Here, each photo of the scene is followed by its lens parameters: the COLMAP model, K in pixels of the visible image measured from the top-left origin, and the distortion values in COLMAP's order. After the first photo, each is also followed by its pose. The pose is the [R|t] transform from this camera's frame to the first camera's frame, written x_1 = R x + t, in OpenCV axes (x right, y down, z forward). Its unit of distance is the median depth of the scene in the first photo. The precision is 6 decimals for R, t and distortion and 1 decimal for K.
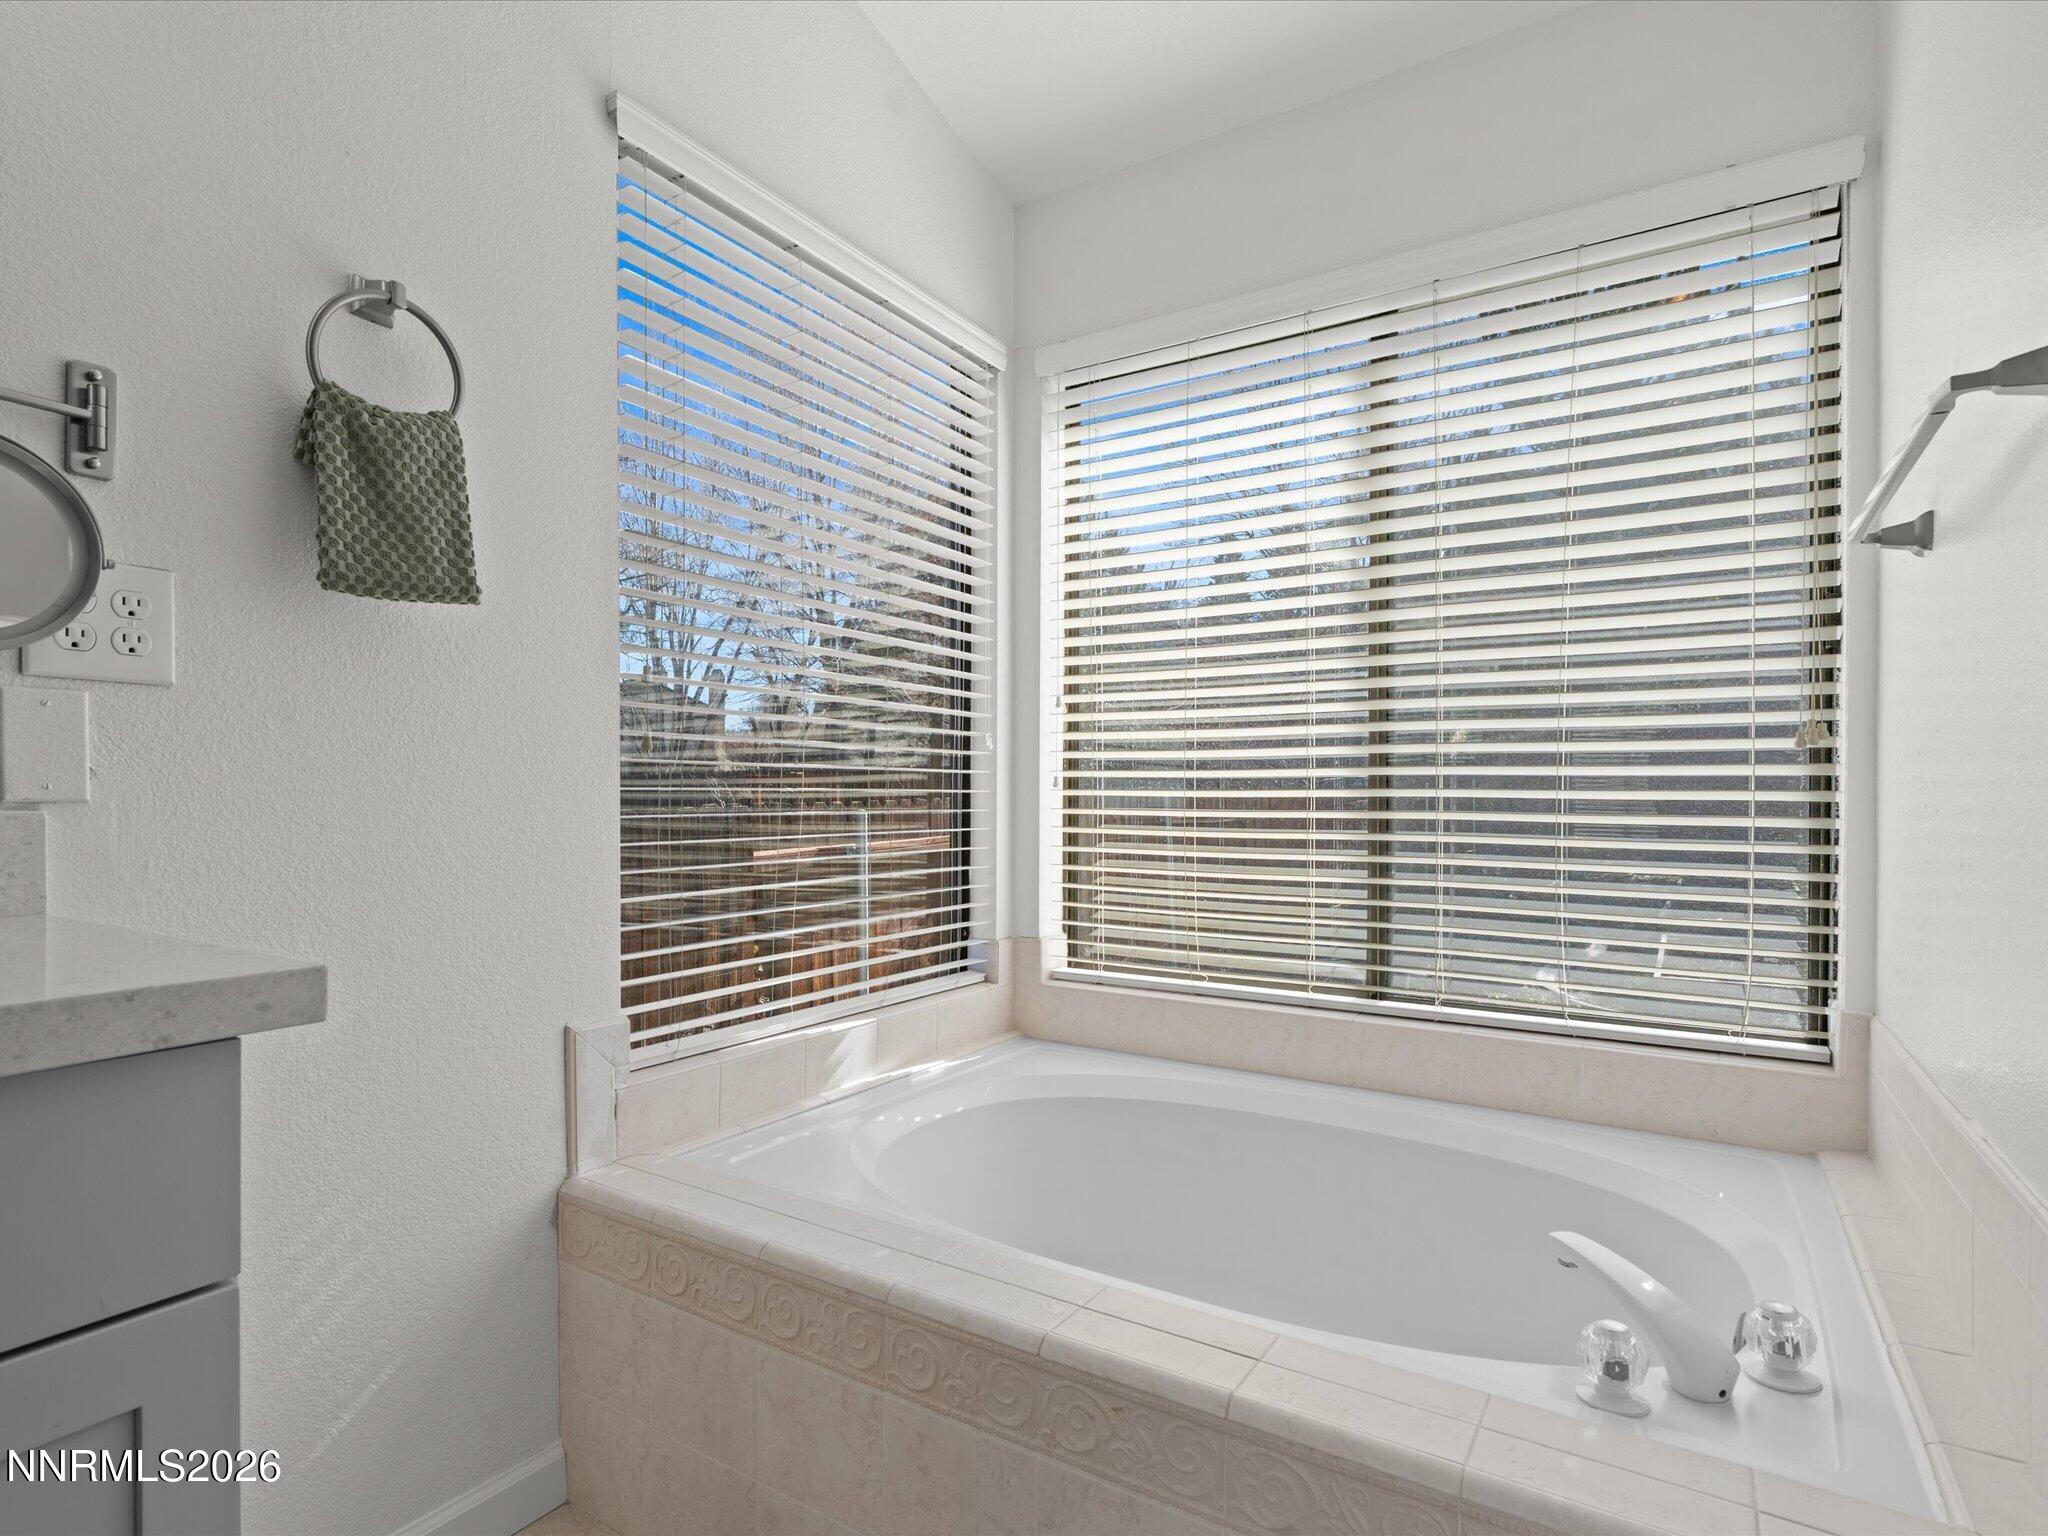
lens RADIAL K [[1014.1, 0, 1018.1], [0, 1014.1, 809.8], [0, 0, 1]] dist [-0.001017, 0.000140]
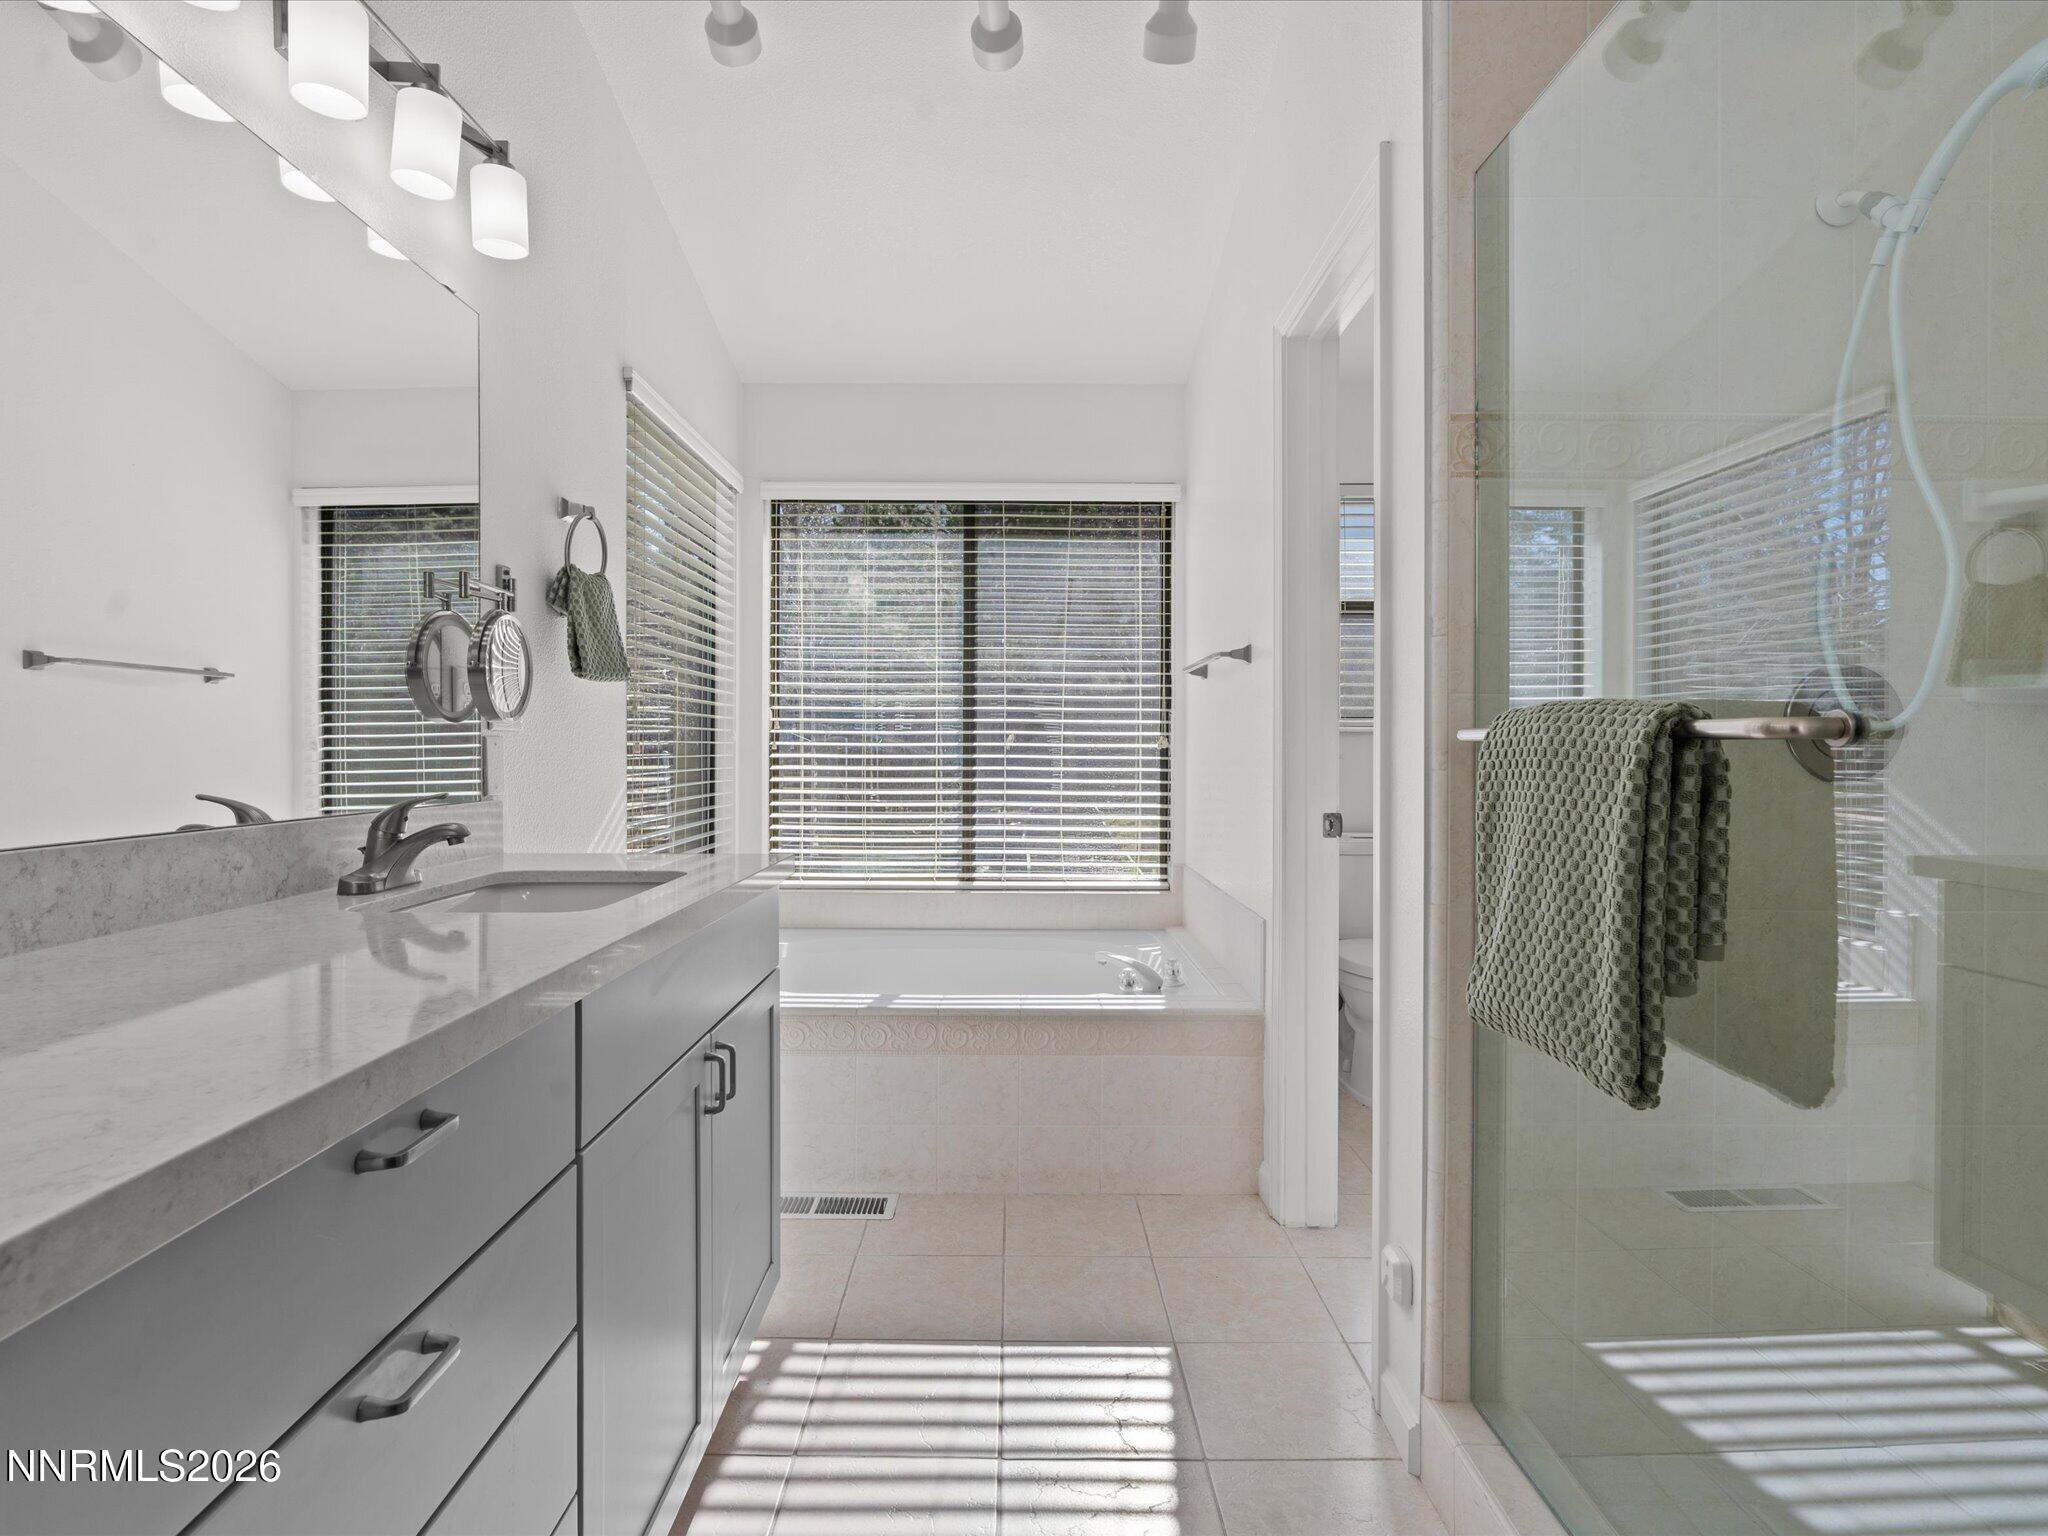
lens RADIAL K [[1036.7, 0, 1014.4], [0, 1036.7, 753.0], [0, 0, 1]] dist [-0.004250, 0.000766]
pose [[0.840853, -0.003290, 0.541253, -0.579379], [0.008992, 0.999928, -0.007891, -0.027469], [-0.541188, 0.011502, 0.840823, -0.595339]]
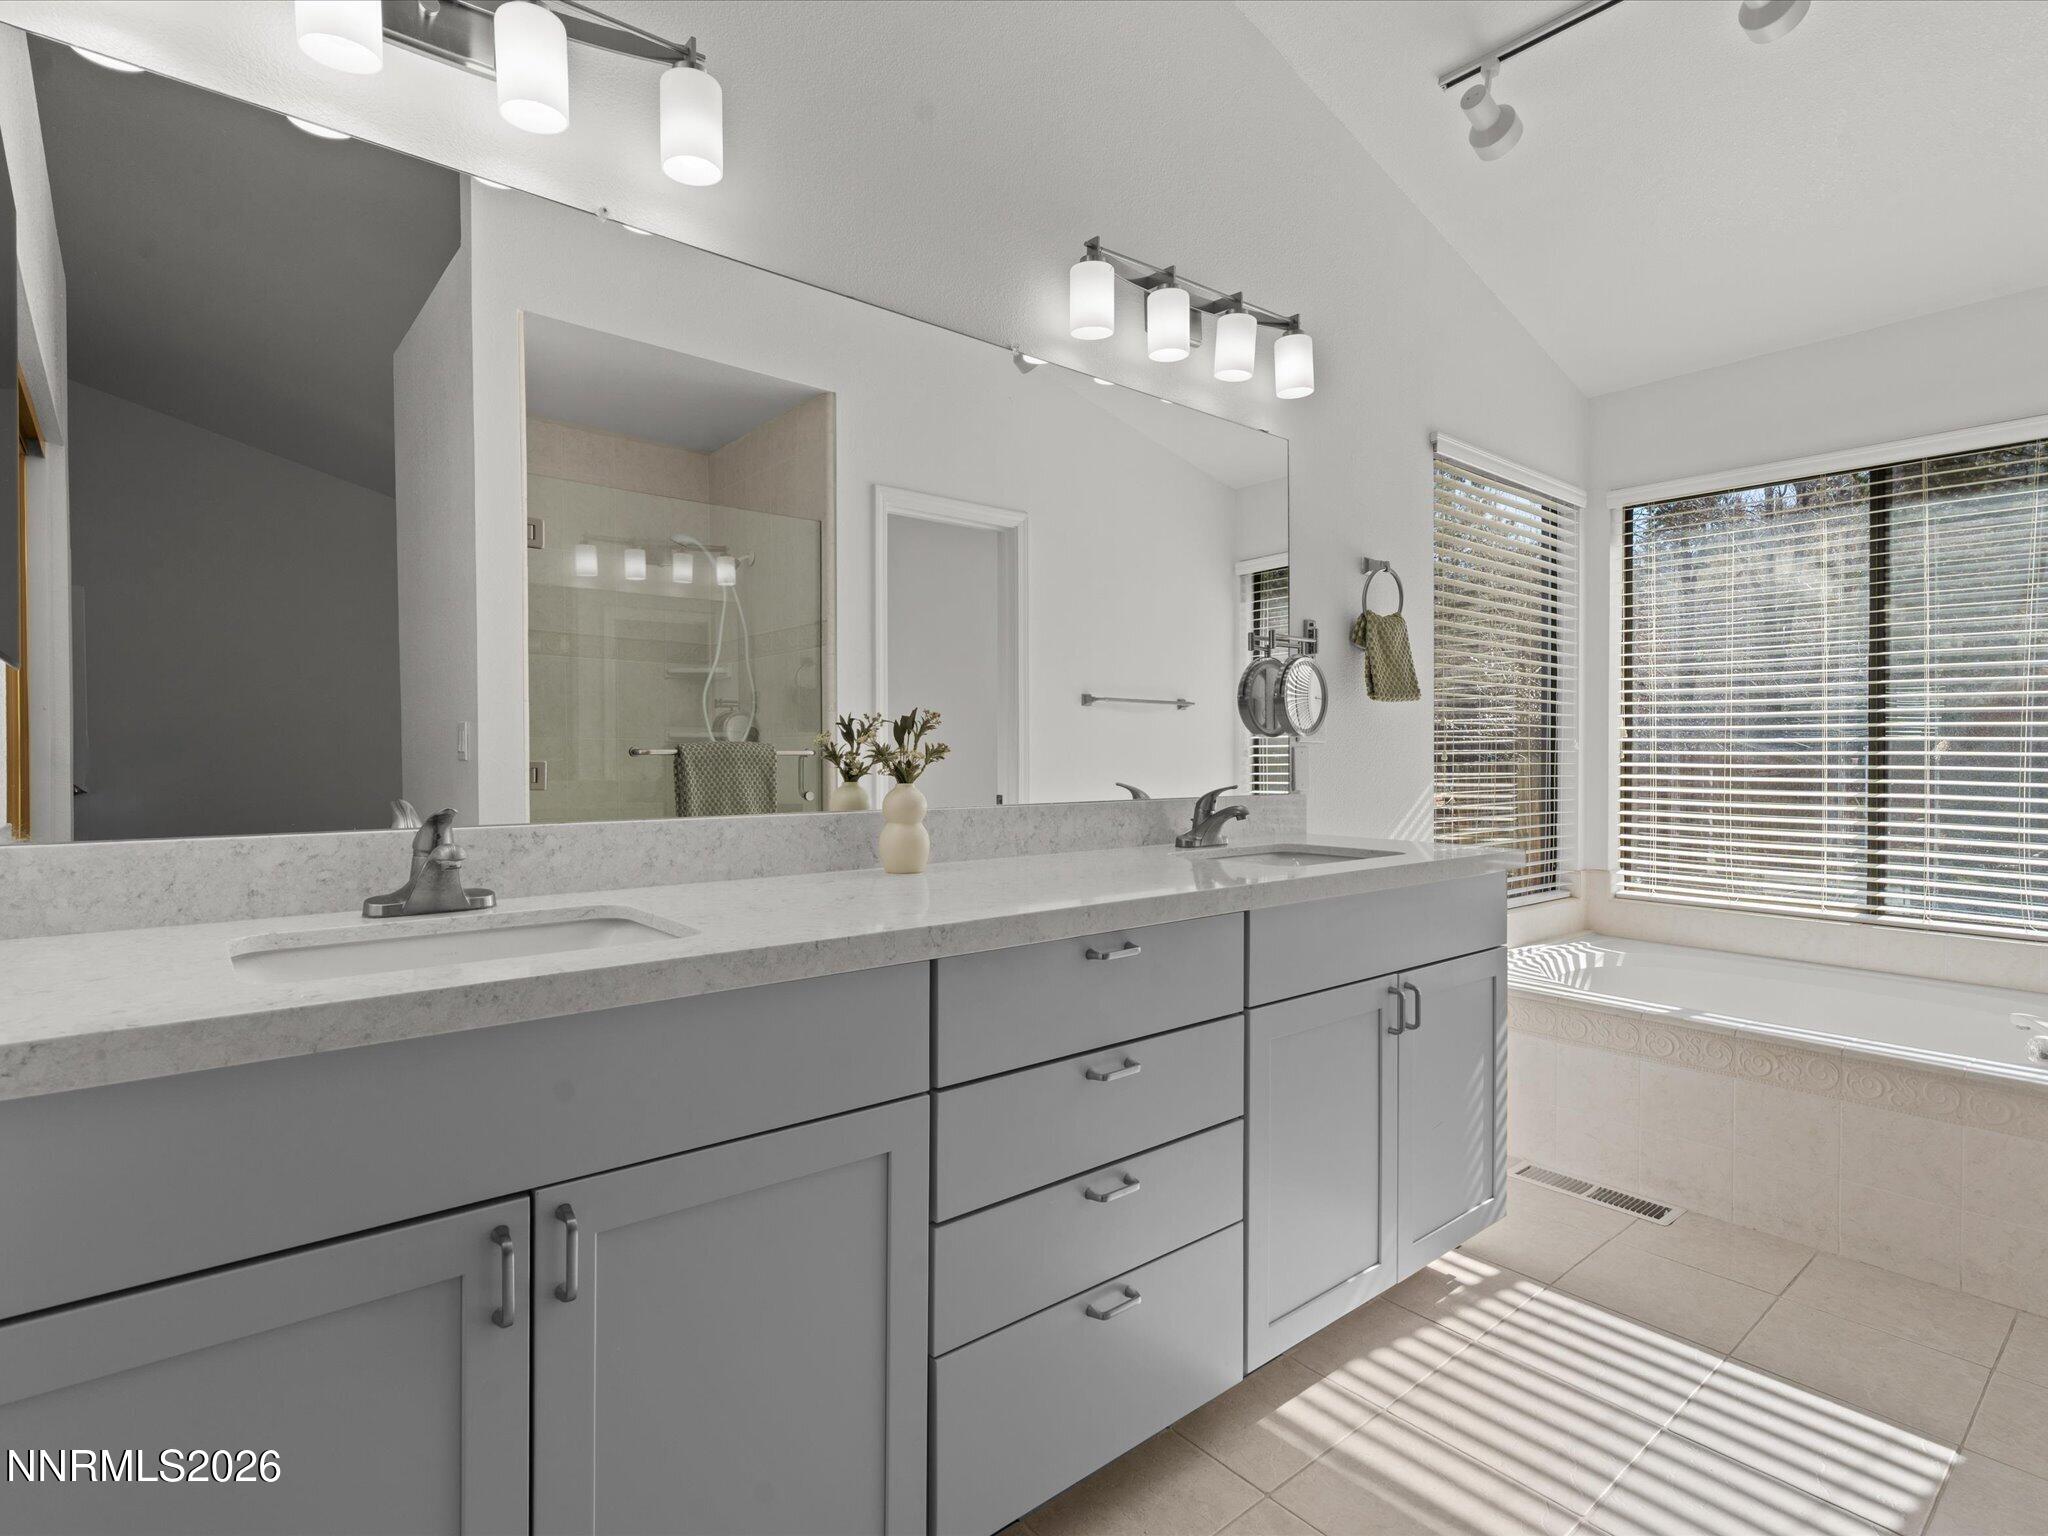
lens RADIAL K [[1043.3, 0, 1013.6], [0, 1043.3, 778.1], [0, 0, 1]] dist [-0.004129, 0.001394]
pose [[0.952470, 0.009440, -0.304485, -0.407297], [-0.007478, 0.999943, 0.007608, -0.022728], [0.304540, -0.004969, 0.952487, -0.890694]]
